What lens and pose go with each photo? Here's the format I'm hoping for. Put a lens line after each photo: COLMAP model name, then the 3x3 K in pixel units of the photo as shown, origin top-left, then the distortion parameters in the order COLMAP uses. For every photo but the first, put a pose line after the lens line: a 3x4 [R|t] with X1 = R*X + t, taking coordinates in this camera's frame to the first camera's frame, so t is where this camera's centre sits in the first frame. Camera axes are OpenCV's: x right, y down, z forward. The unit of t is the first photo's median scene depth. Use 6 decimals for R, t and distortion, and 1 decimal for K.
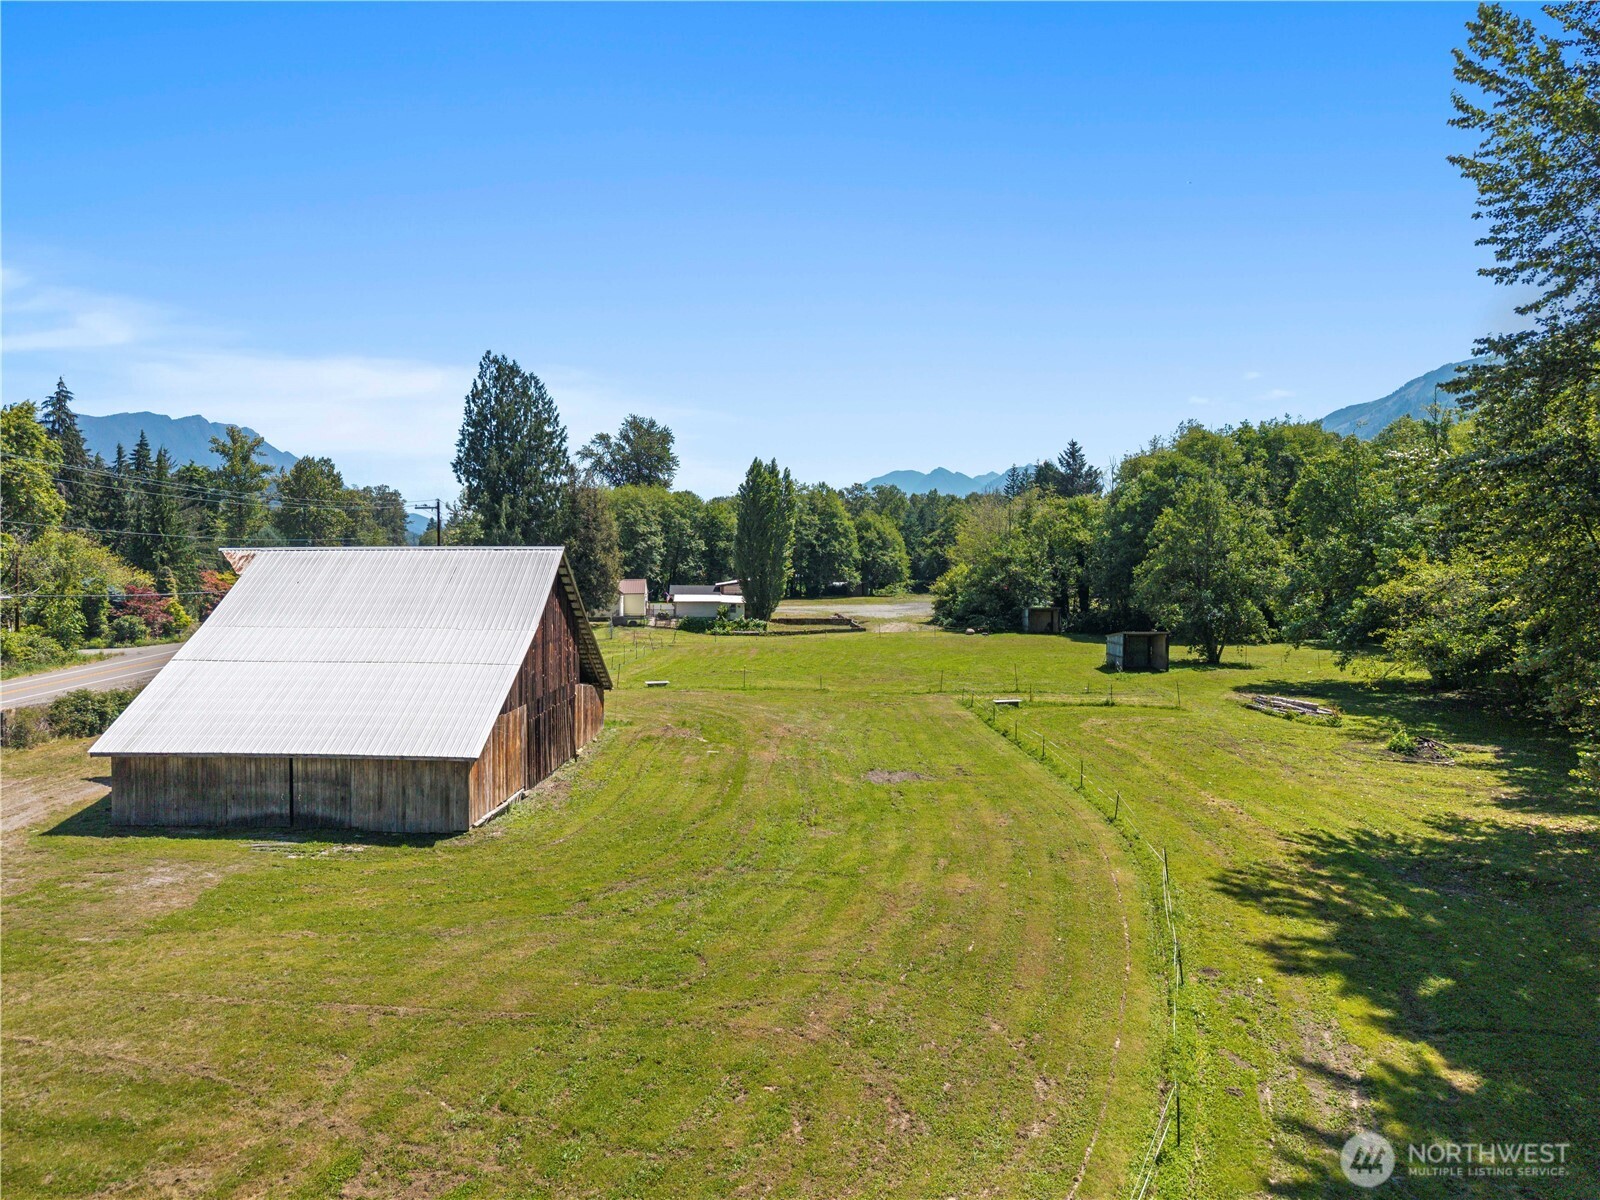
lens RADIAL K [[1061.4, 0, 809.7], [0, 1061.4, 602.0], [0, 0, 1]] dist [0.065340, -0.026574]
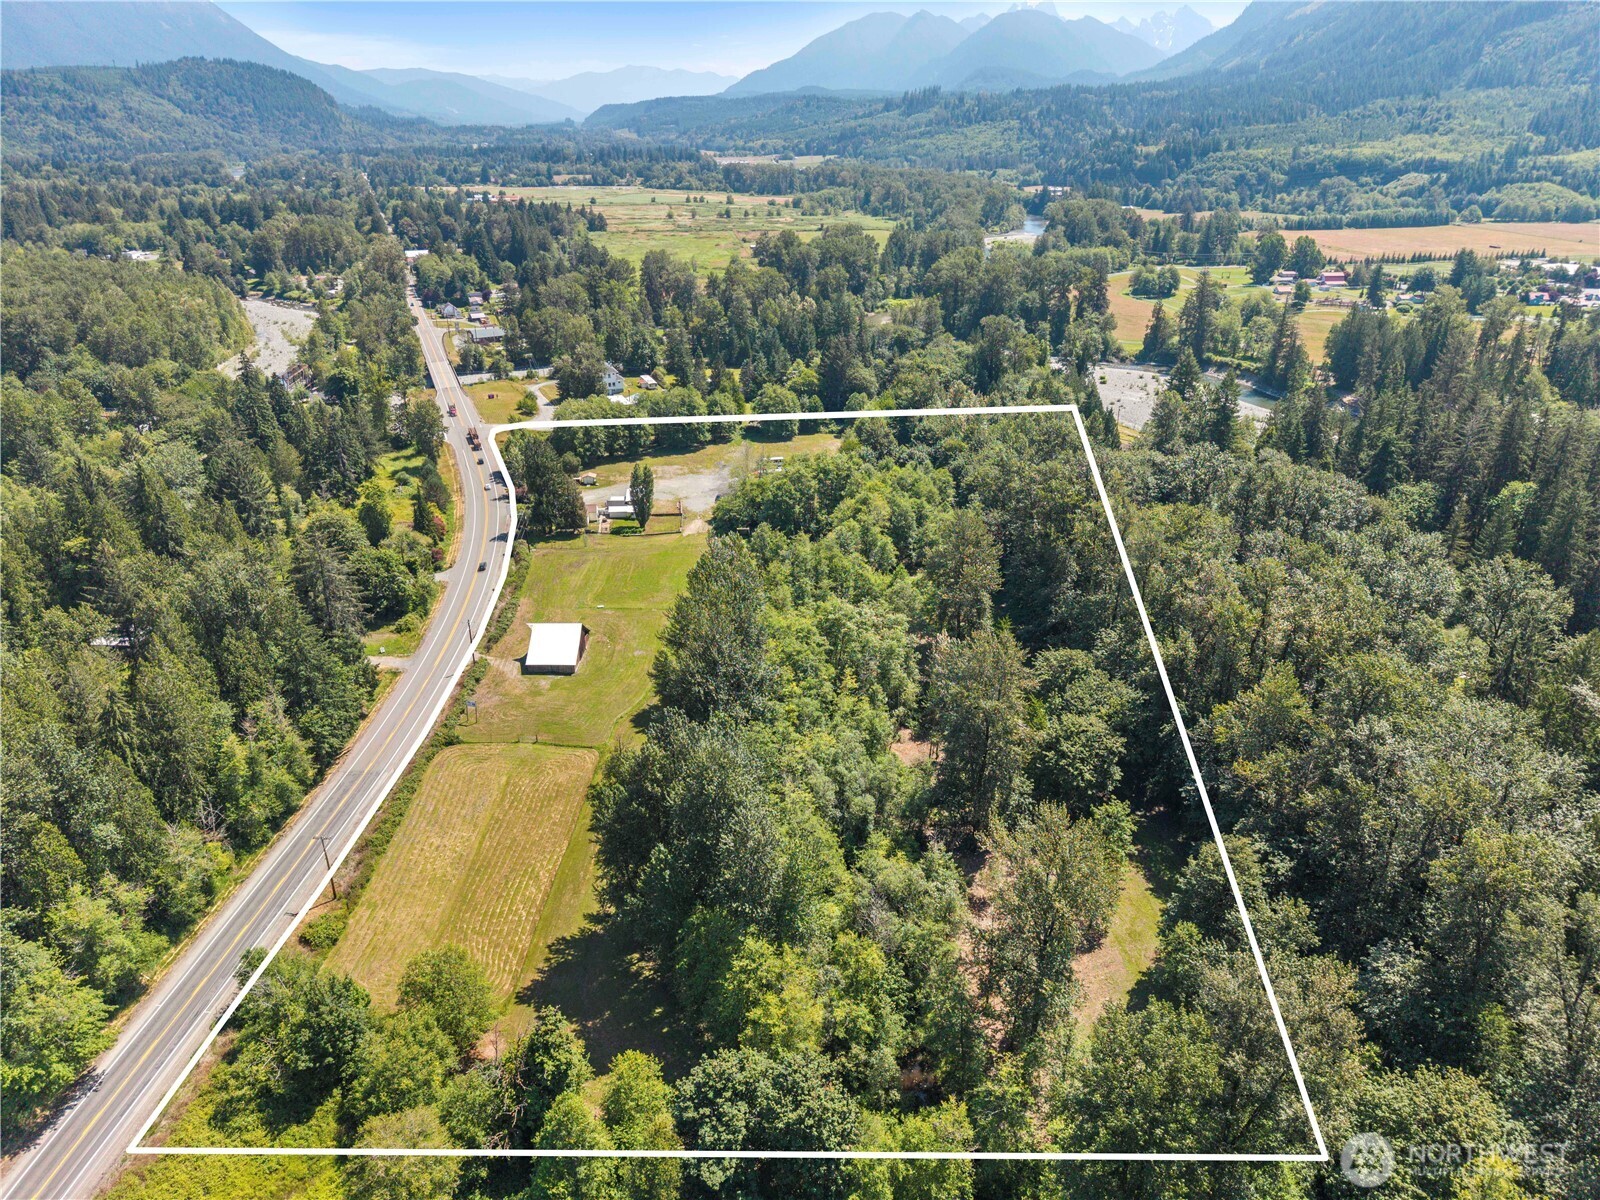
lens RADIAL K [[1098.9, 0, 830.3], [0, 1098.9, 597.5], [0, 0, 1]] dist [0.003639, 0.002400]
pose [[0.999541, -0.010830, 0.028302, 0.332823], [-0.000816, 0.923998, 0.382398, -0.837203], [-0.030292, -0.382245, 0.923564, -1.560472]]
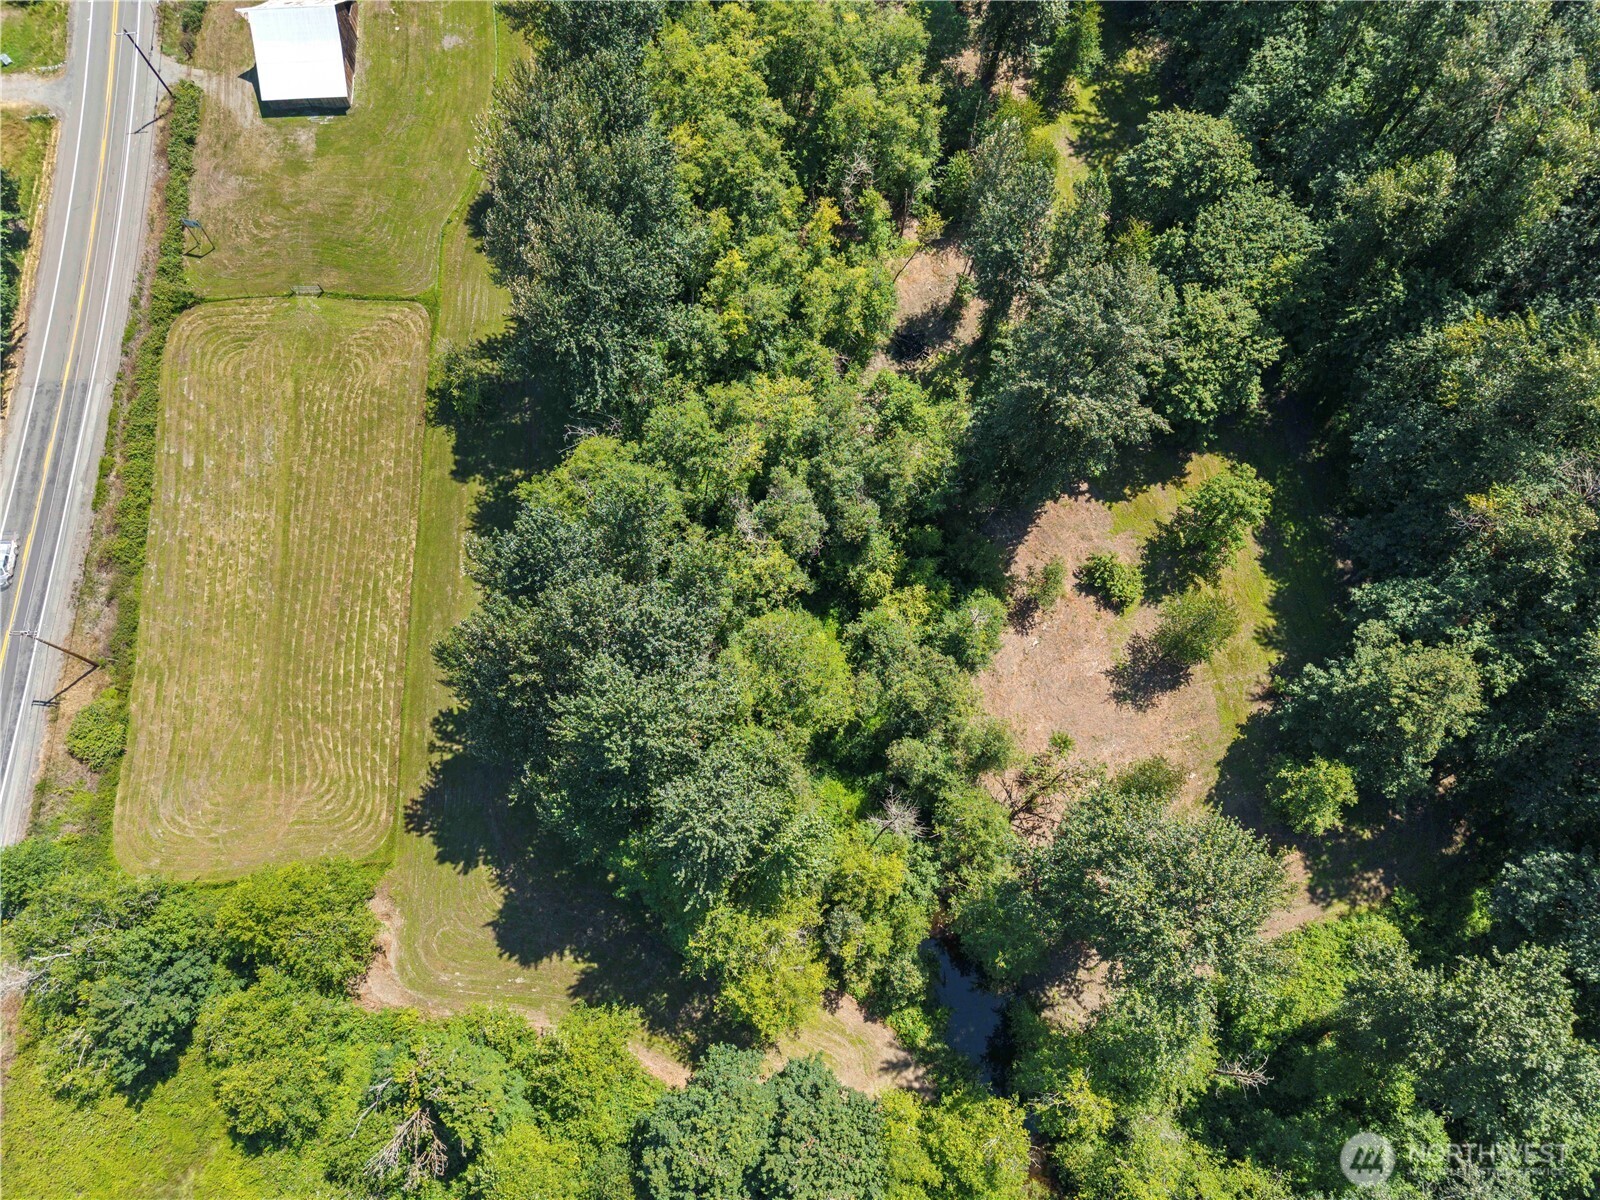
lens RADIAL K [[1074.1, 0, 808.1], [0, 1074.1, 605.2], [0, 0, 1]] dist [0.027239, -0.018567]
pose [[0.996329, -0.080884, 0.028058, 0.337538], [0.001408, 0.343173, 0.939271, -0.856950], [-0.085601, -0.935783, 0.342027, -0.698348]]
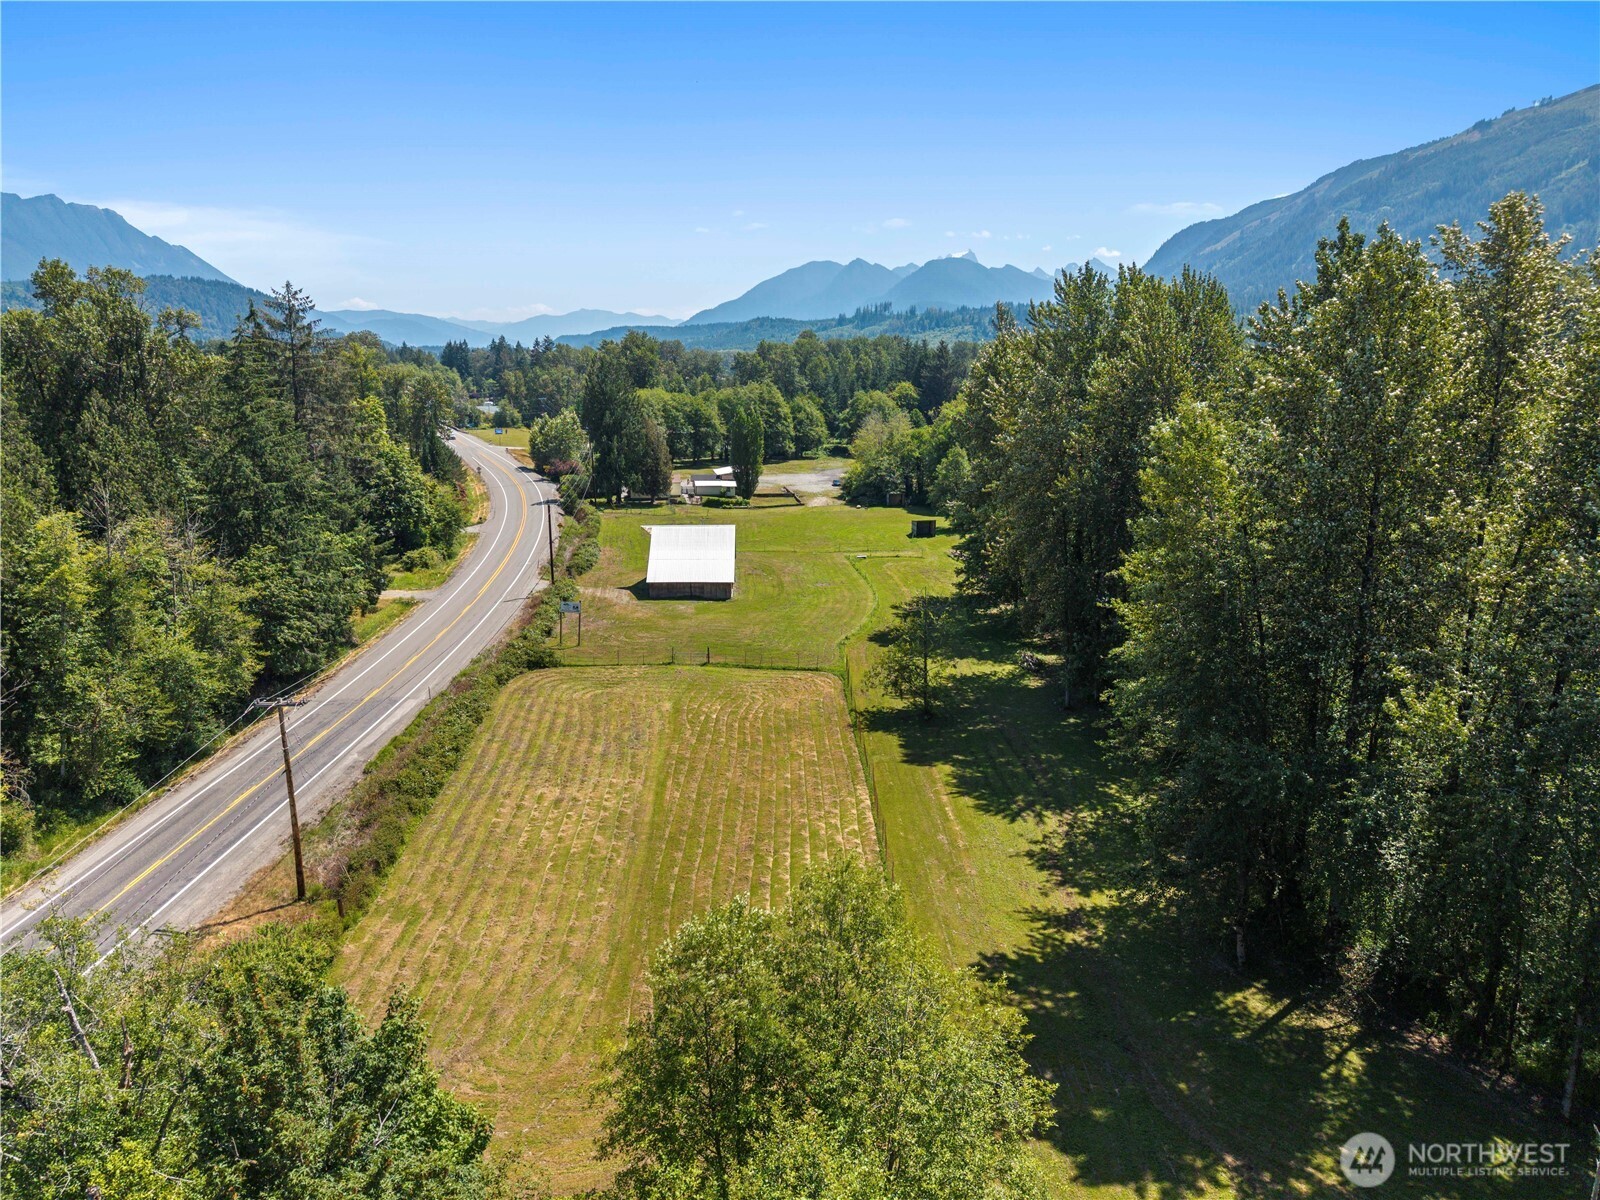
lens RADIAL K [[1074.1, 0, 808.1], [0, 1074.1, 605.2], [0, 0, 1]] dist [0.027239, -0.018567]
pose [[0.997178, -0.018677, 0.072716, -0.077797], [0.004649, 0.982065, 0.188486, -0.148741], [-0.074932, -0.187616, 0.979380, -0.845952]]
